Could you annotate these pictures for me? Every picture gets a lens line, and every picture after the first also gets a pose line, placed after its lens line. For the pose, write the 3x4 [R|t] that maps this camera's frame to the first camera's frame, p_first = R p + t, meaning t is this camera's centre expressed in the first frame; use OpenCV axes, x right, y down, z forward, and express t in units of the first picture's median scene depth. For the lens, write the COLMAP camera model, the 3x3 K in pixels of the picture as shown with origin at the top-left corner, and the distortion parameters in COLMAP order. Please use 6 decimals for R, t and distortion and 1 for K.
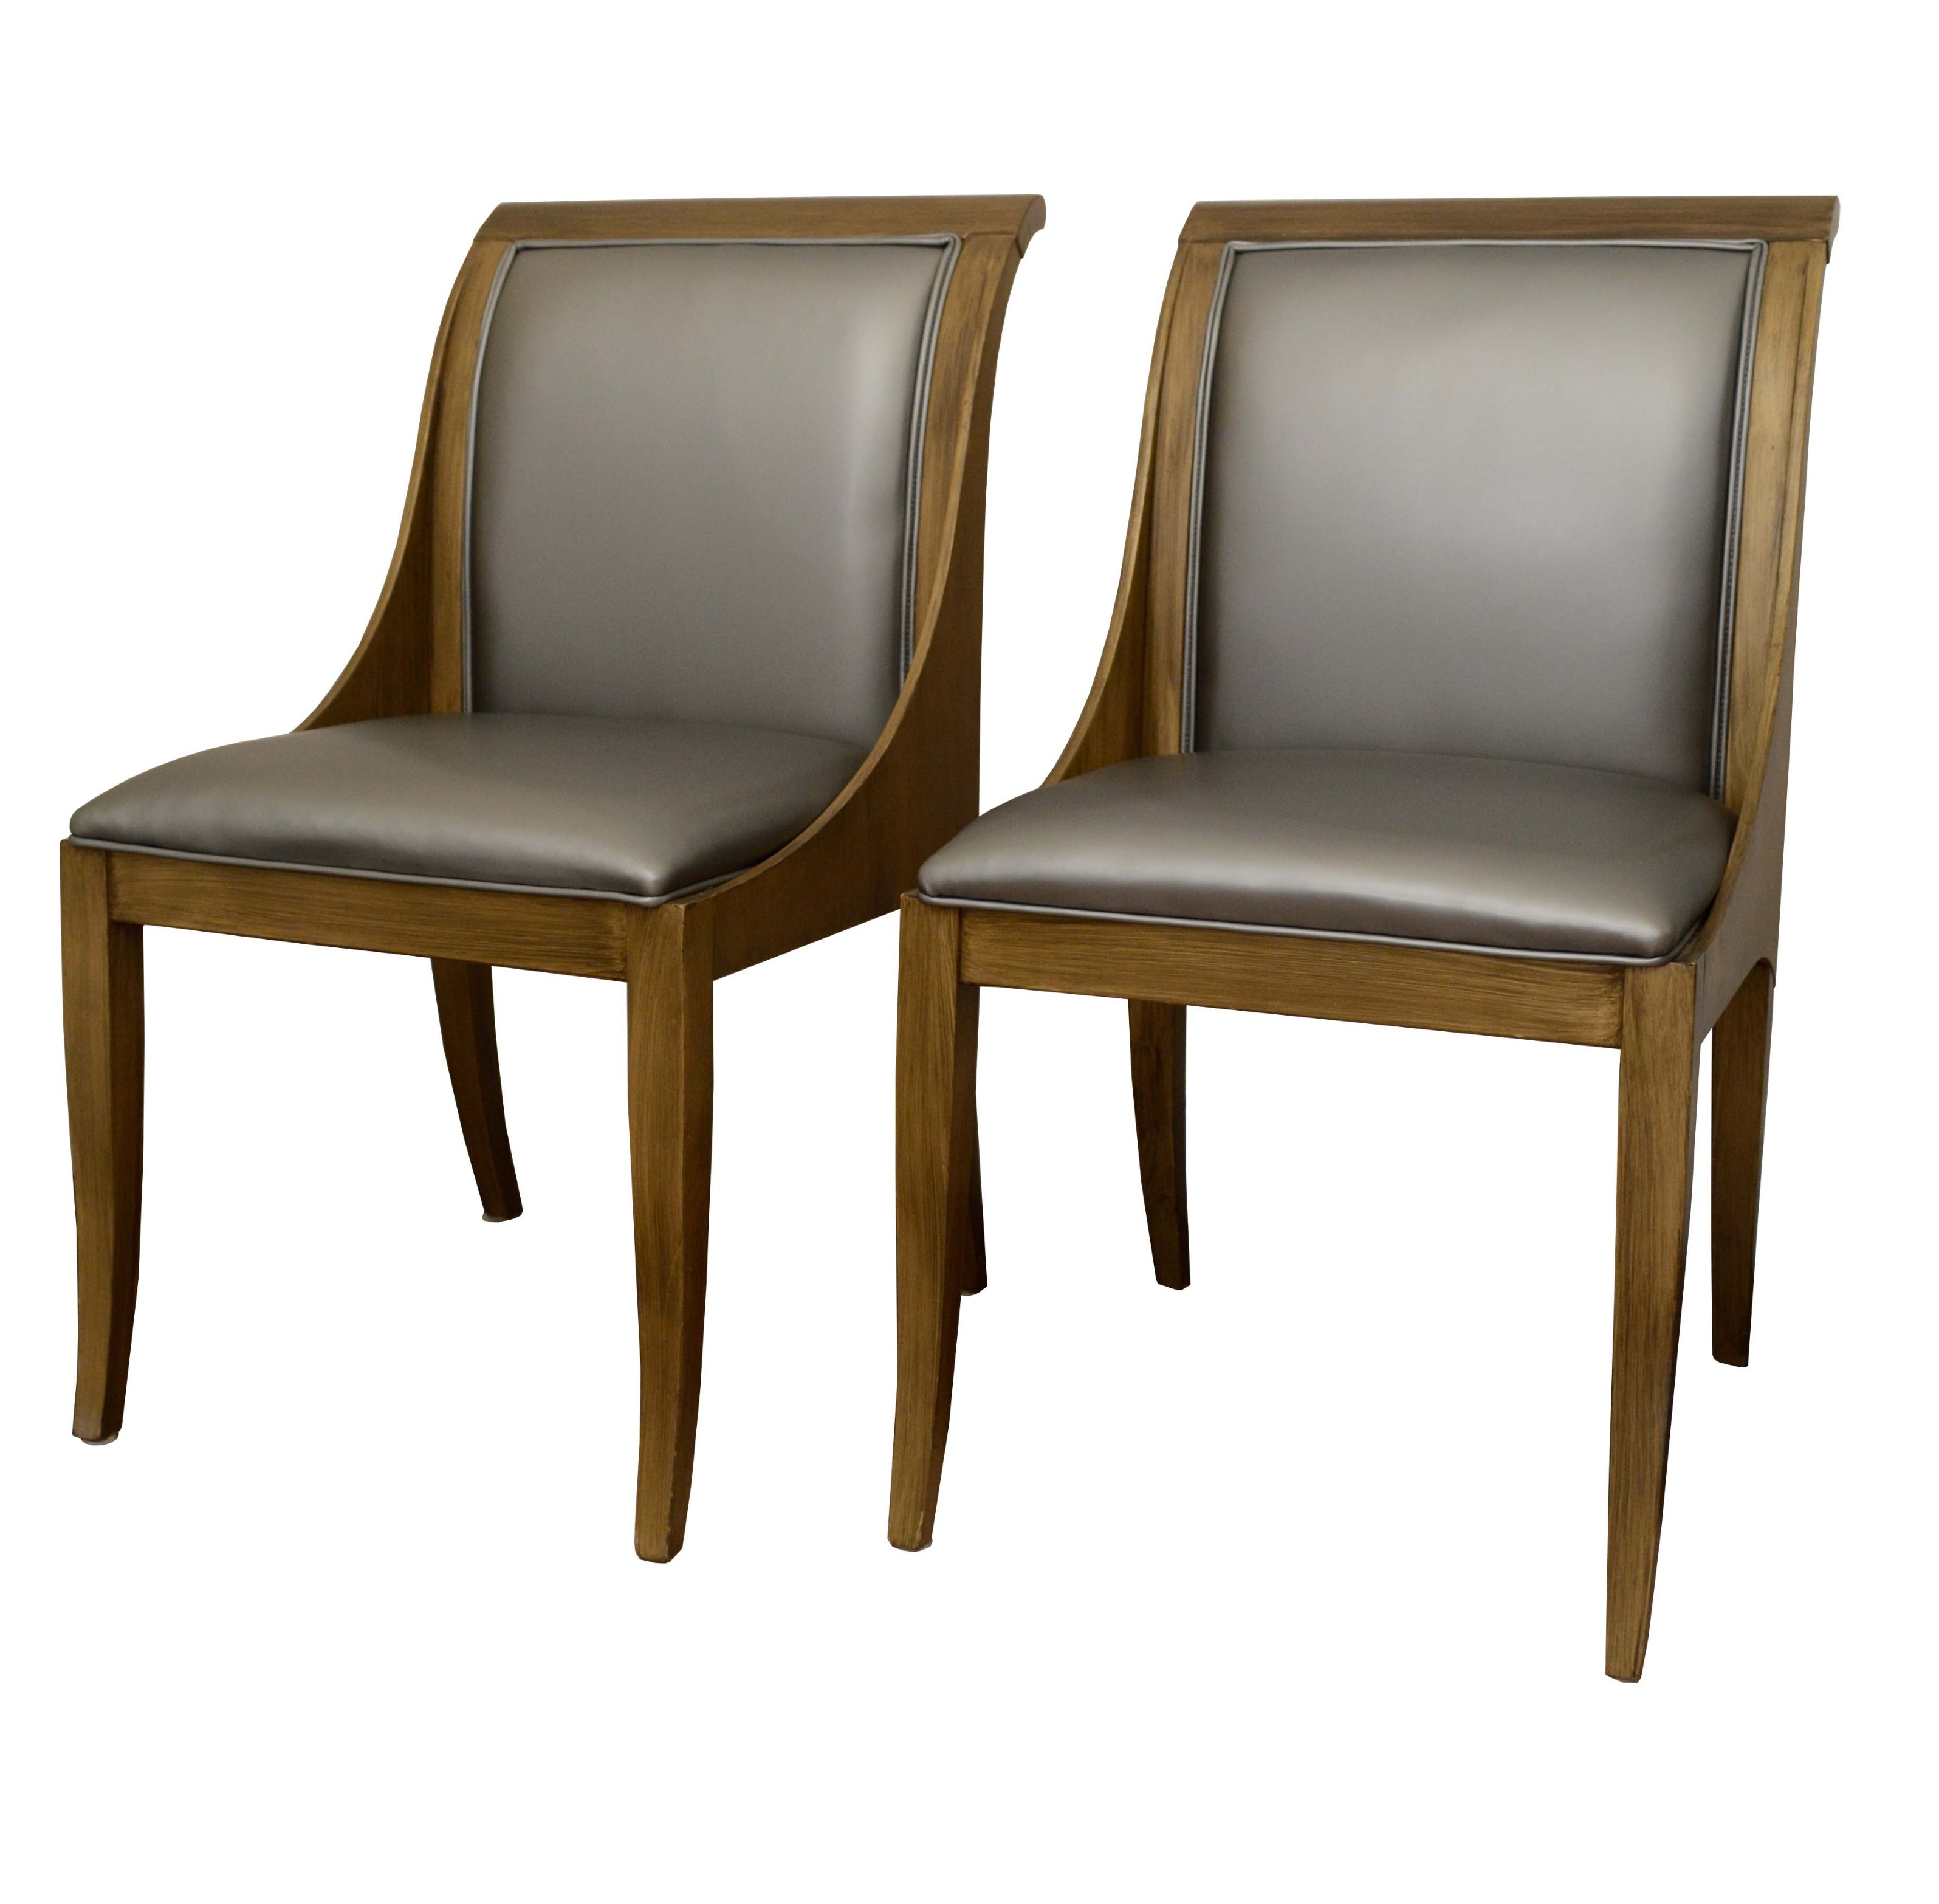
lens RADIAL K [[2594.3, 0, 930.2], [0, 2594.3, 862.5], [0, 0, 1]] dist [-0.072722, 0.008756]
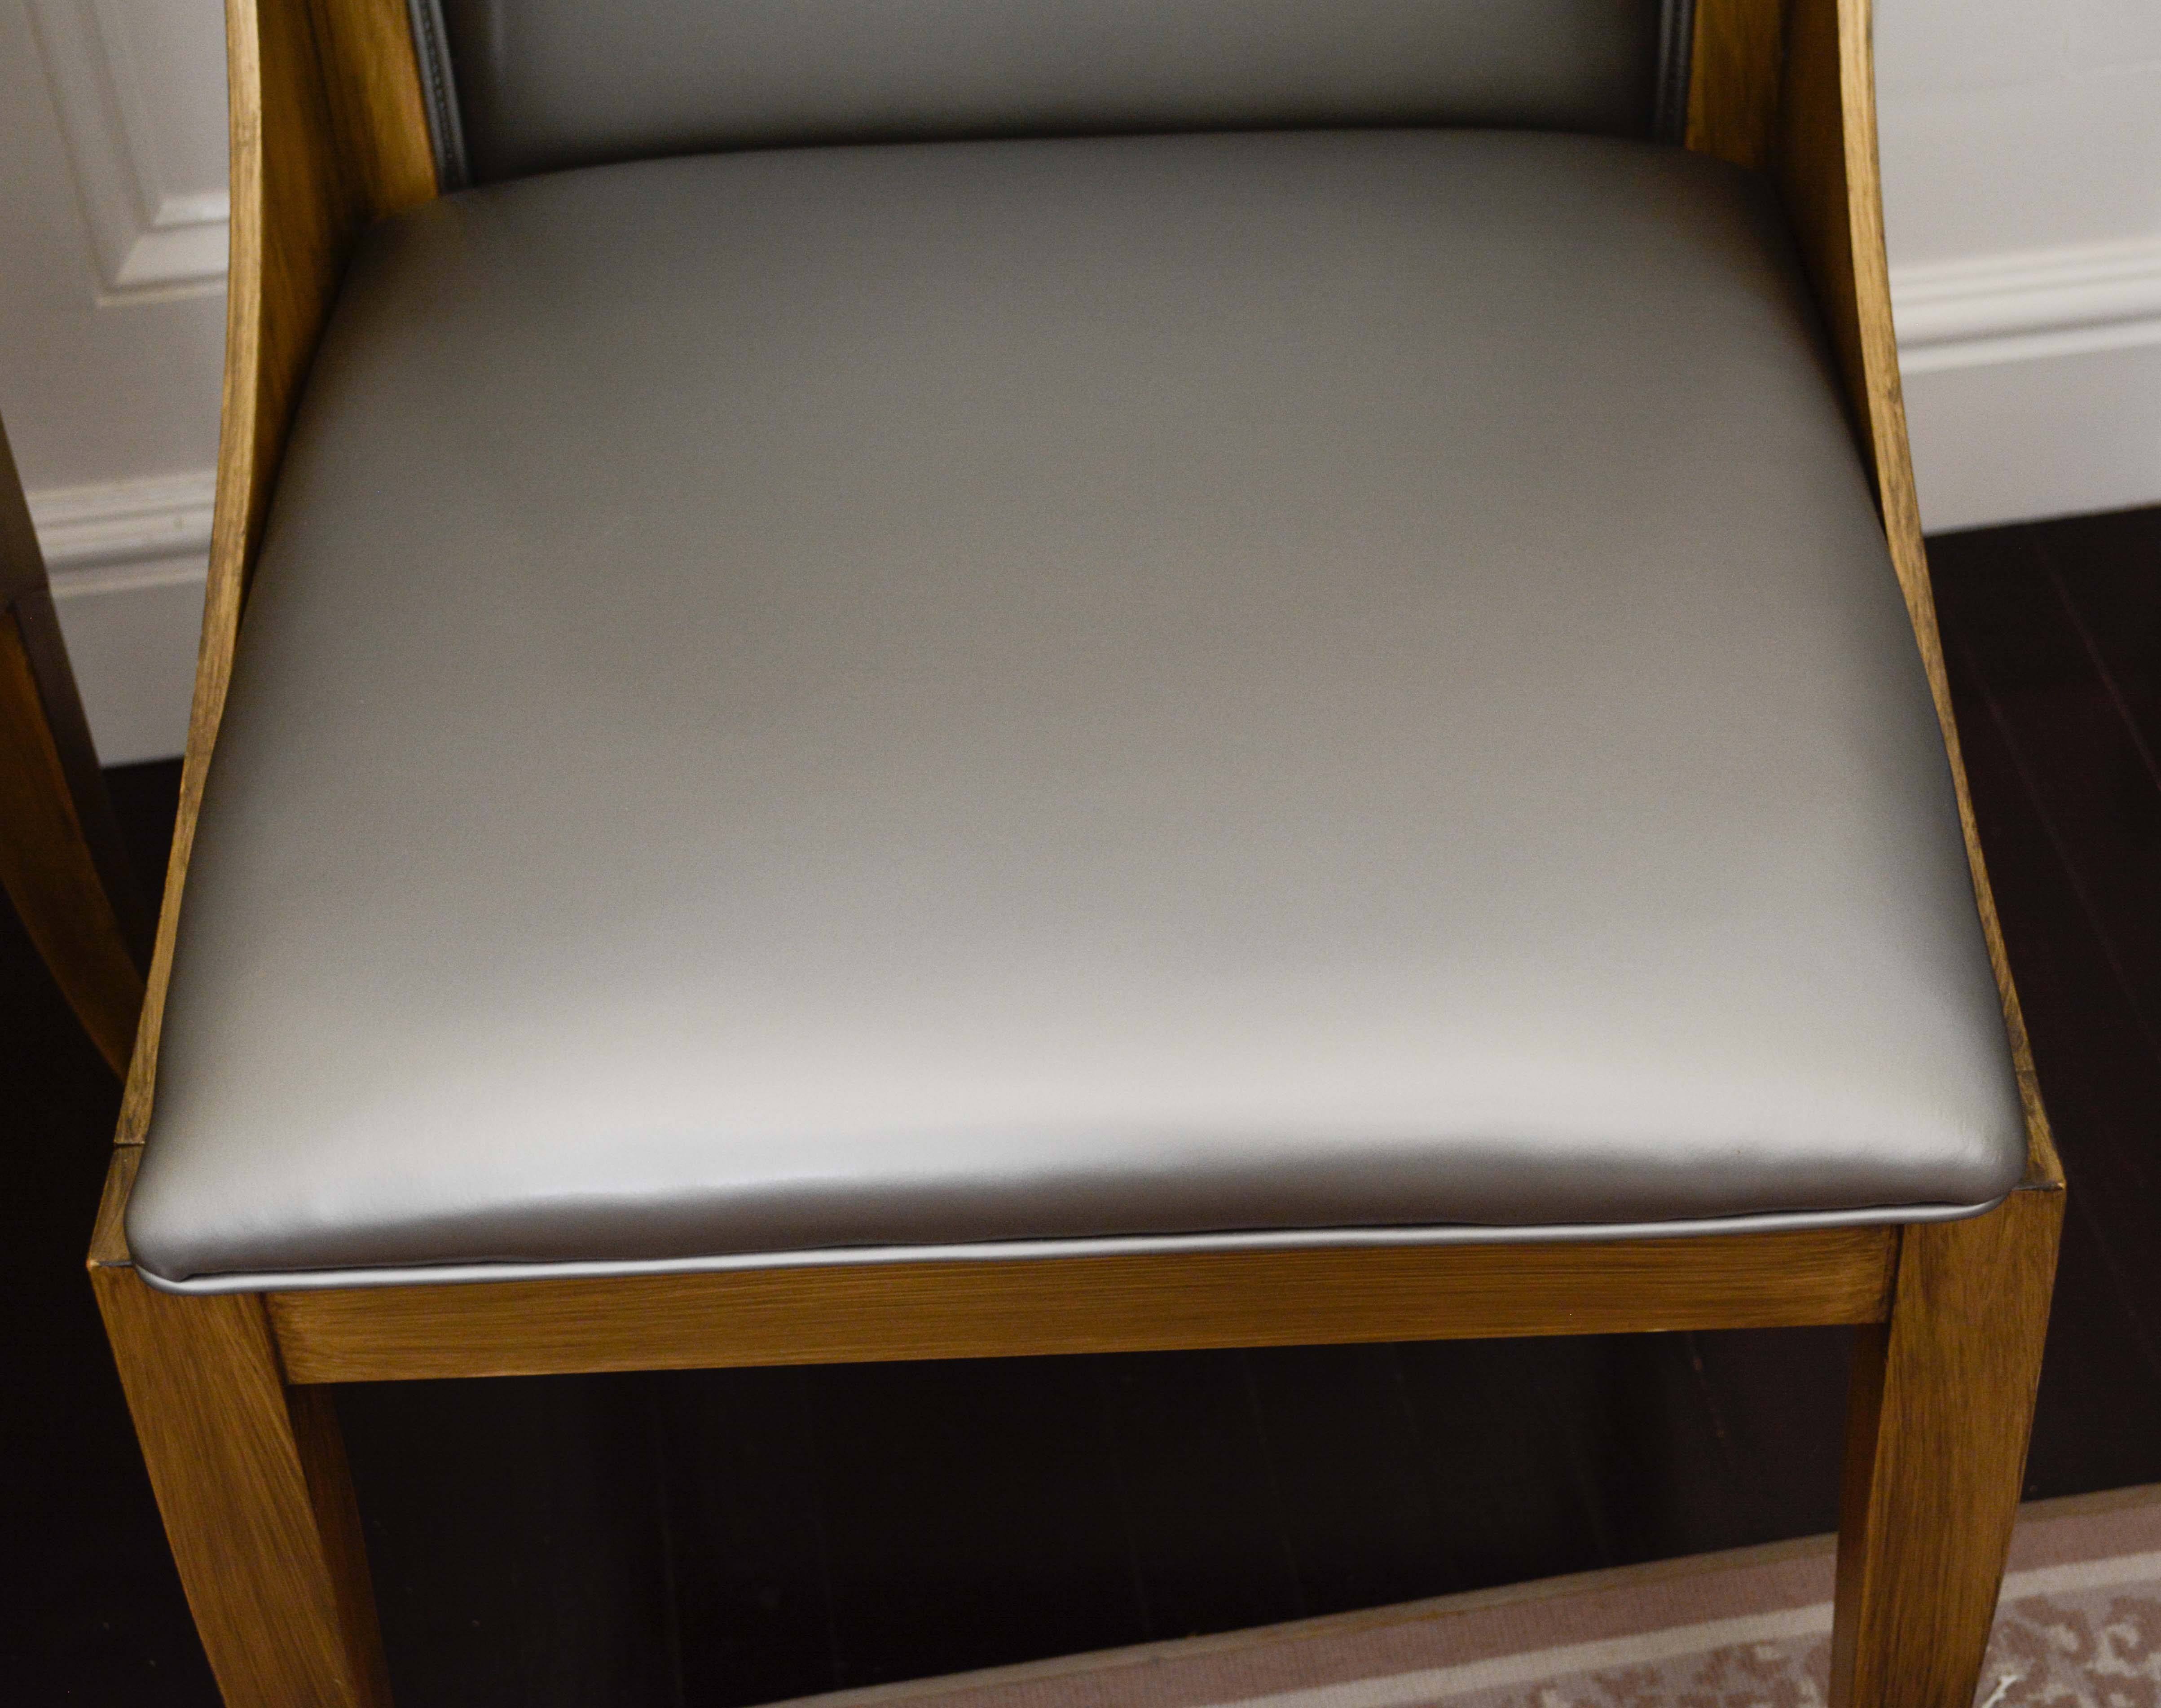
lens RADIAL K [[3827.8, 0, 1129.0], [0, 3827.8, 810.9], [0, 0, 1]] dist [-0.023630, 0.038963]
pose [[0.911584, -0.304792, 0.275894, -0.006085], [0.116269, 0.834823, 0.538100, -0.329365], [-0.394331, -0.458446, 0.796449, 0.498765]]
